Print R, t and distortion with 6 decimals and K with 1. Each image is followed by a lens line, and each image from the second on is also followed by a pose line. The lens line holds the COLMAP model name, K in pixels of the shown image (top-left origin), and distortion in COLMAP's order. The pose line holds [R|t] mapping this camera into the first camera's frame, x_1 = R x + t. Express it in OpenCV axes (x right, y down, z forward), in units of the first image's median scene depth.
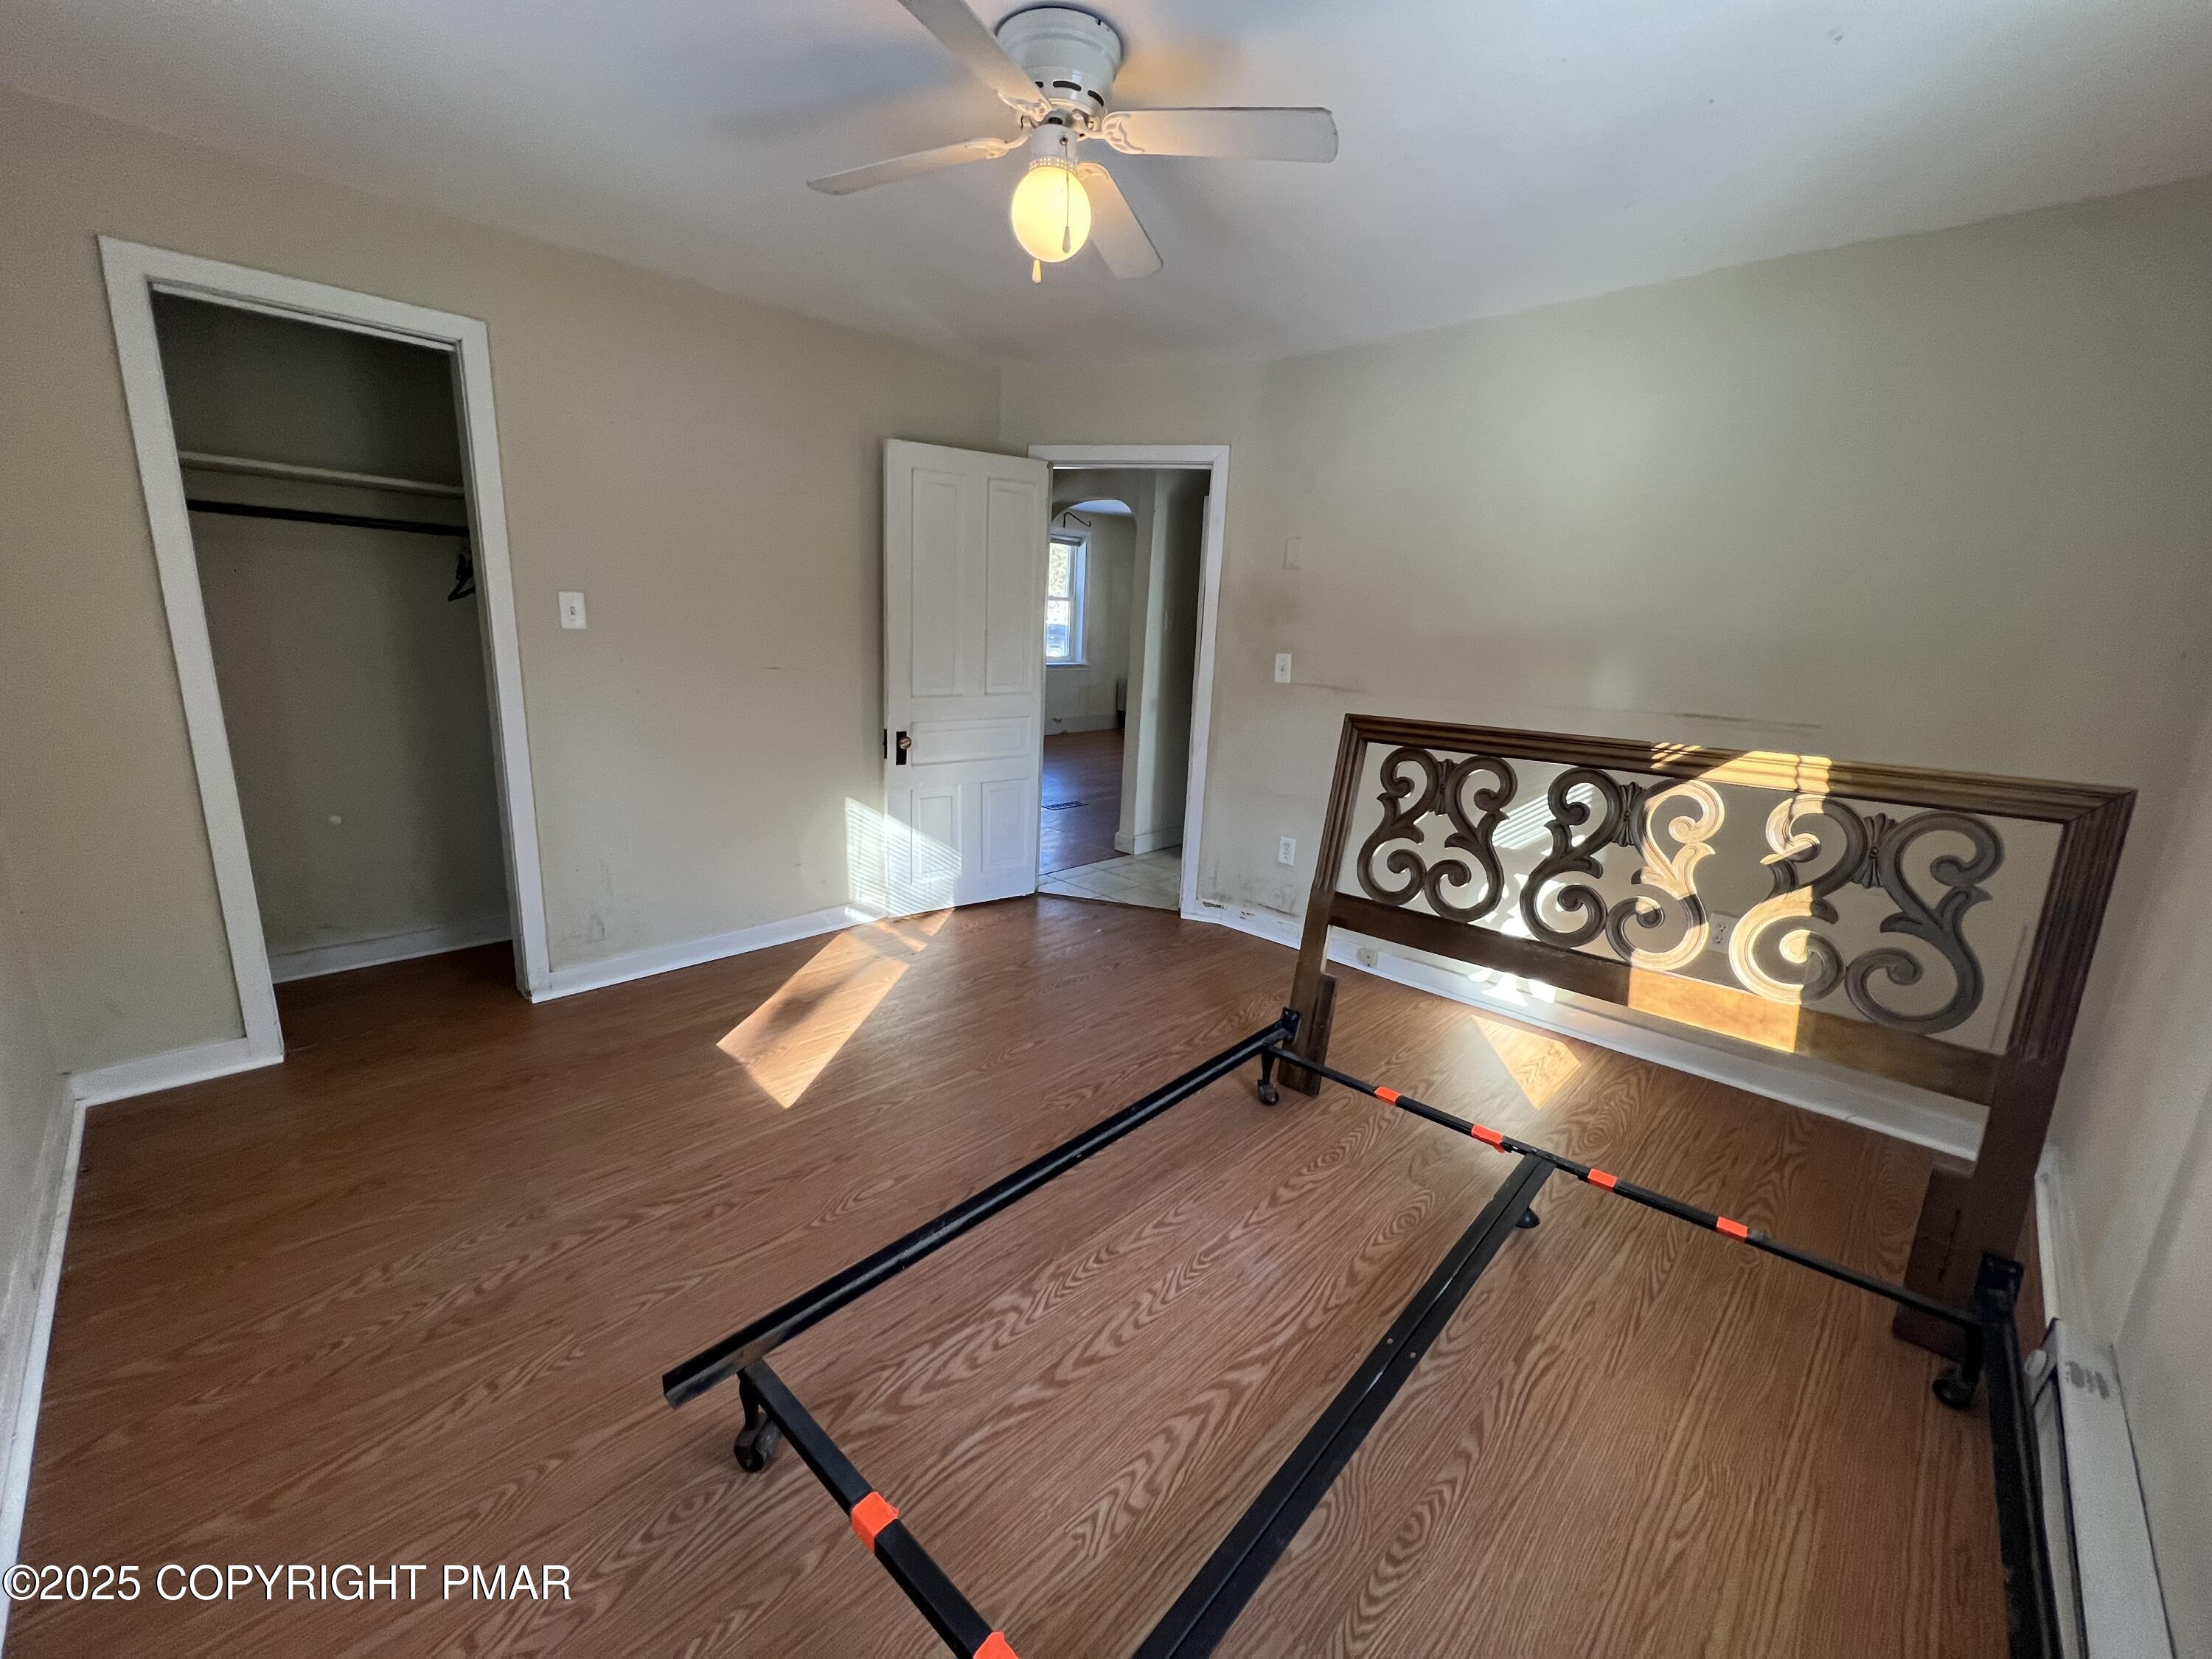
lens RADIAL K [[884.1, 0, 1099.5], [0, 884.1, 826.1], [0, 0, 1]] dist [0.000899, -0.000009]
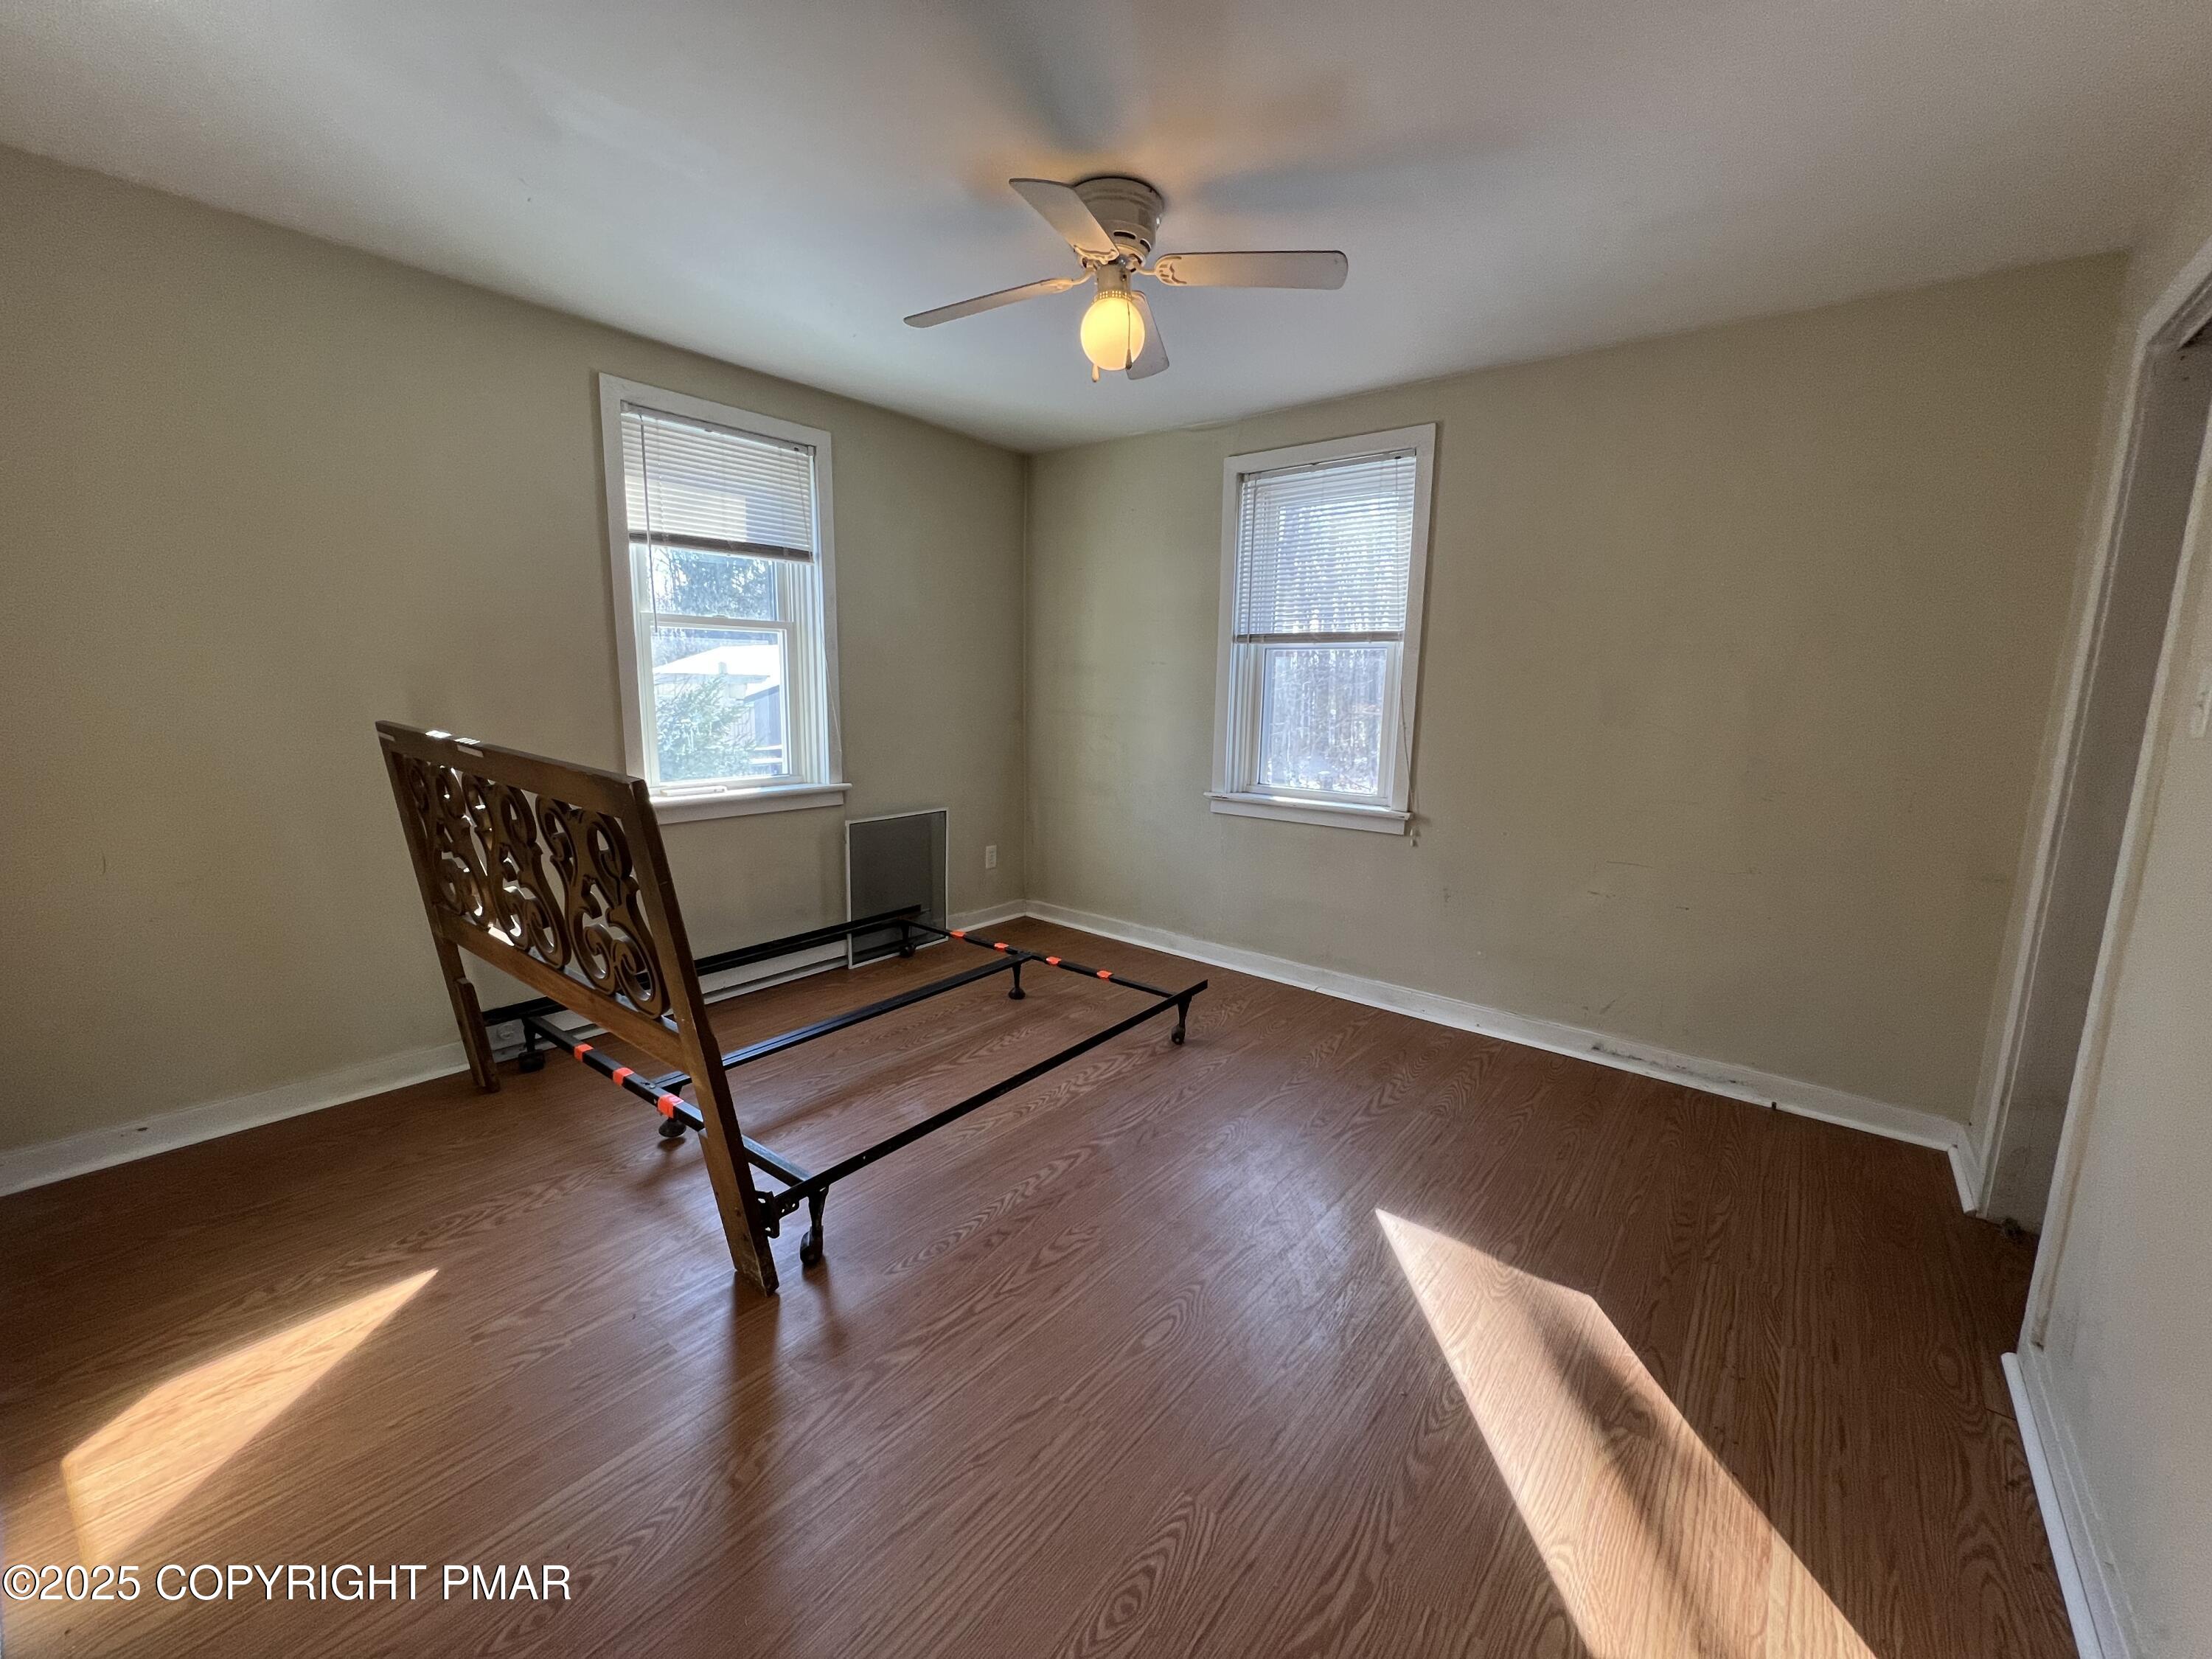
lens RADIAL K [[884.1, 0, 1099.5], [0, 884.1, 826.1], [0, 0, 1]] dist [0.000899, -0.000009]
pose [[-0.993354, -0.045247, -0.105834, 0.046251], [-0.082744, 0.919888, 0.383352, -0.399194], [0.080010, 0.389561, -0.917519, 1.799095]]
